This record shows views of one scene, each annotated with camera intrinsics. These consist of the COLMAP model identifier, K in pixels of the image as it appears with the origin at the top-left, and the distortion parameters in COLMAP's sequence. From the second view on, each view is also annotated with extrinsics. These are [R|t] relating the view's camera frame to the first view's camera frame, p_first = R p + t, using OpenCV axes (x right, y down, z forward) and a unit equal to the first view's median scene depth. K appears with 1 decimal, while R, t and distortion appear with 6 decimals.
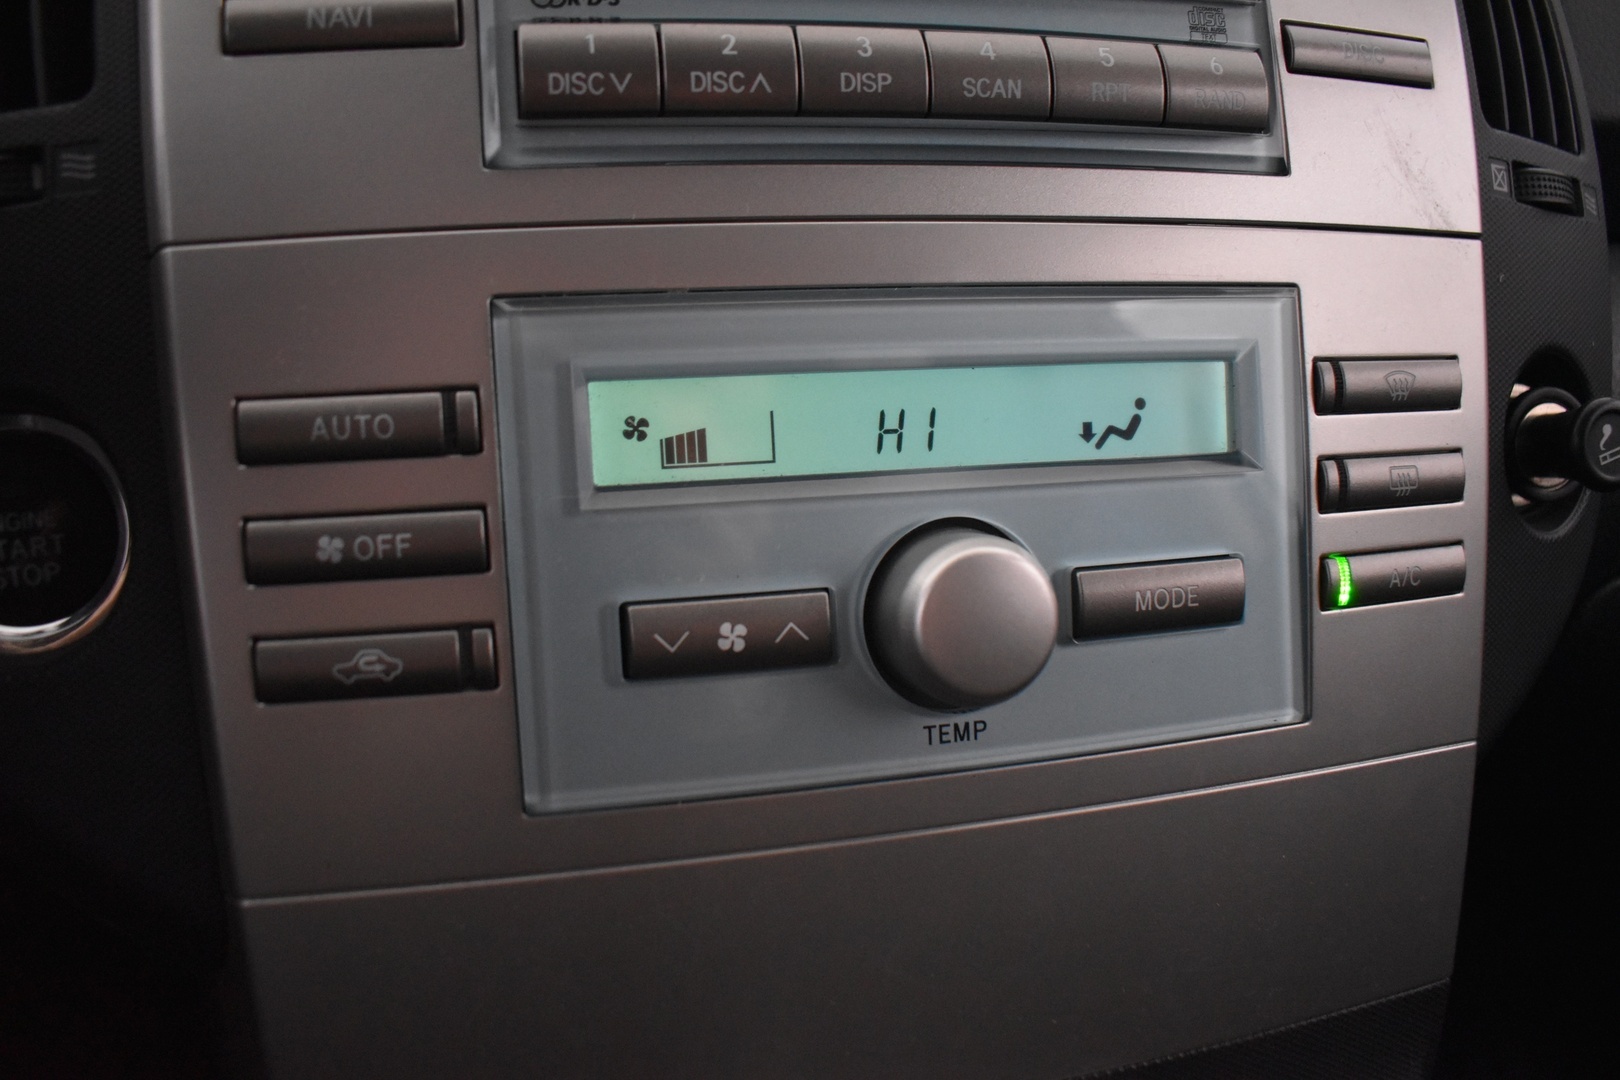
lens RADIAL K [[1314.5, 0, 813.5], [0, 1314.5, 533.2], [0, 0, 1]] dist [-0.111719, -0.000658]
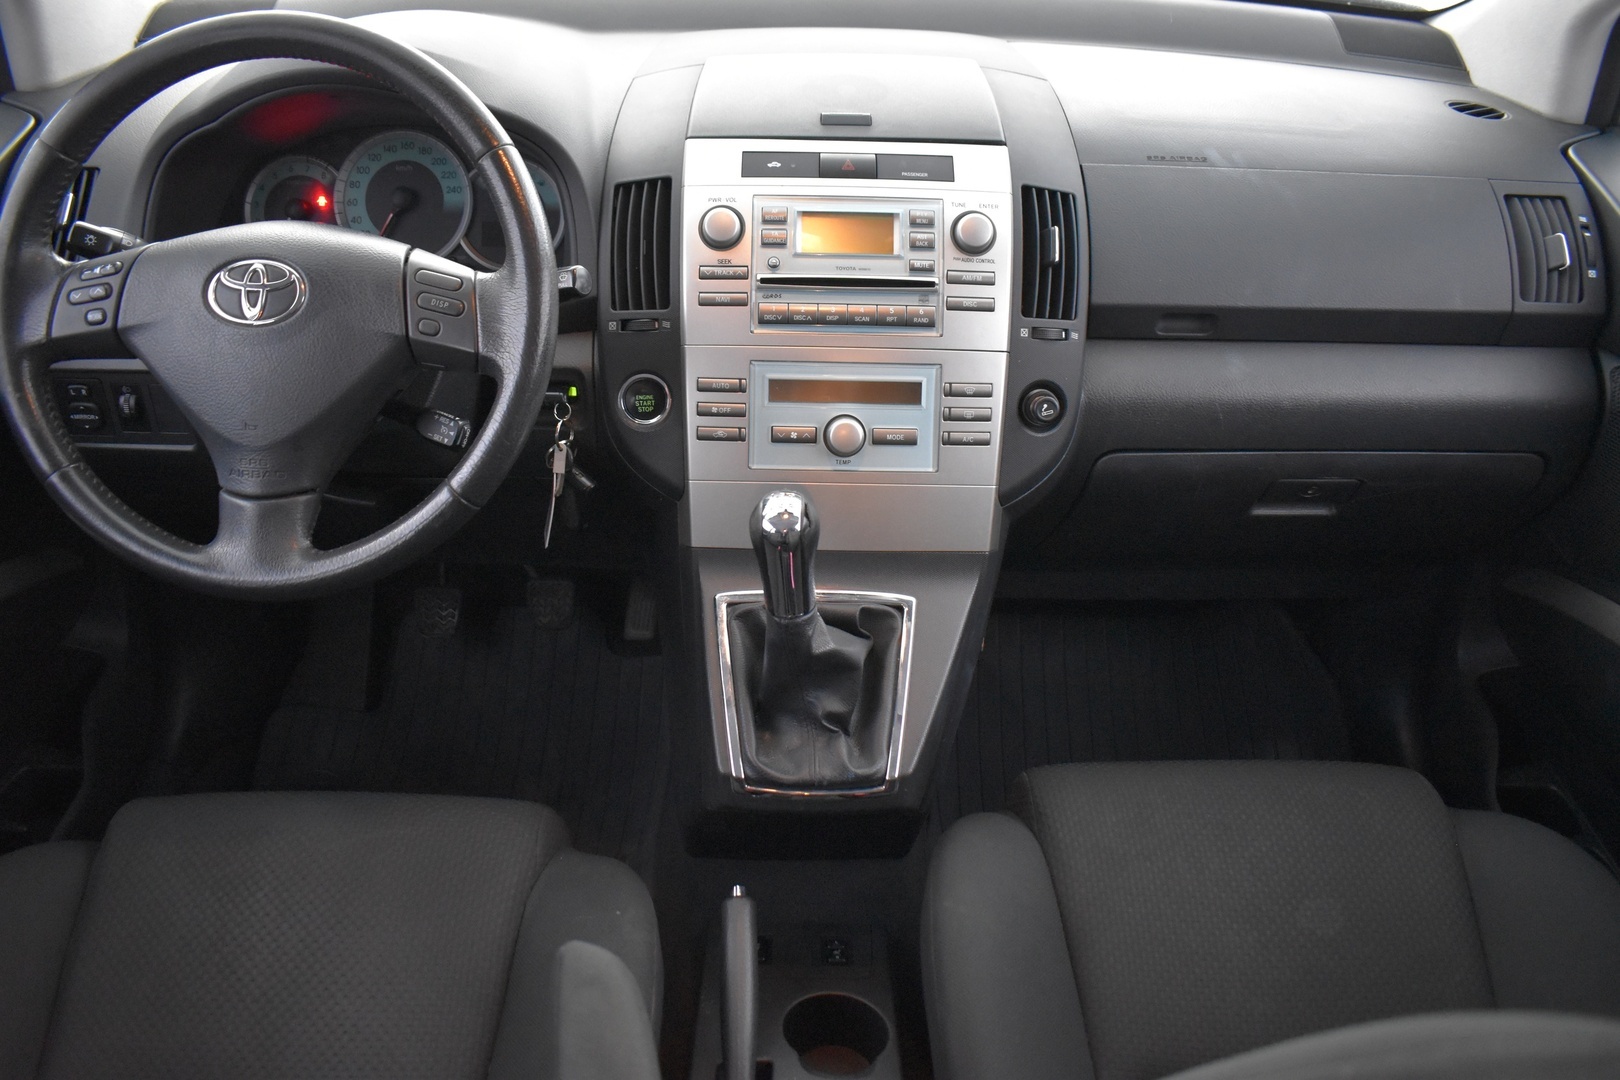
lens RADIAL K [[1236.0, 0, 792.5], [0, 1236.0, 534.9], [0, 0, 1]] dist [-0.088113, 0.007650]
pose [[0.968159, 0.109506, -0.225115, 0.983540], [-0.082663, 0.988654, 0.125418, -0.125936], [0.236295, -0.102816, 0.966226, -3.377267]]
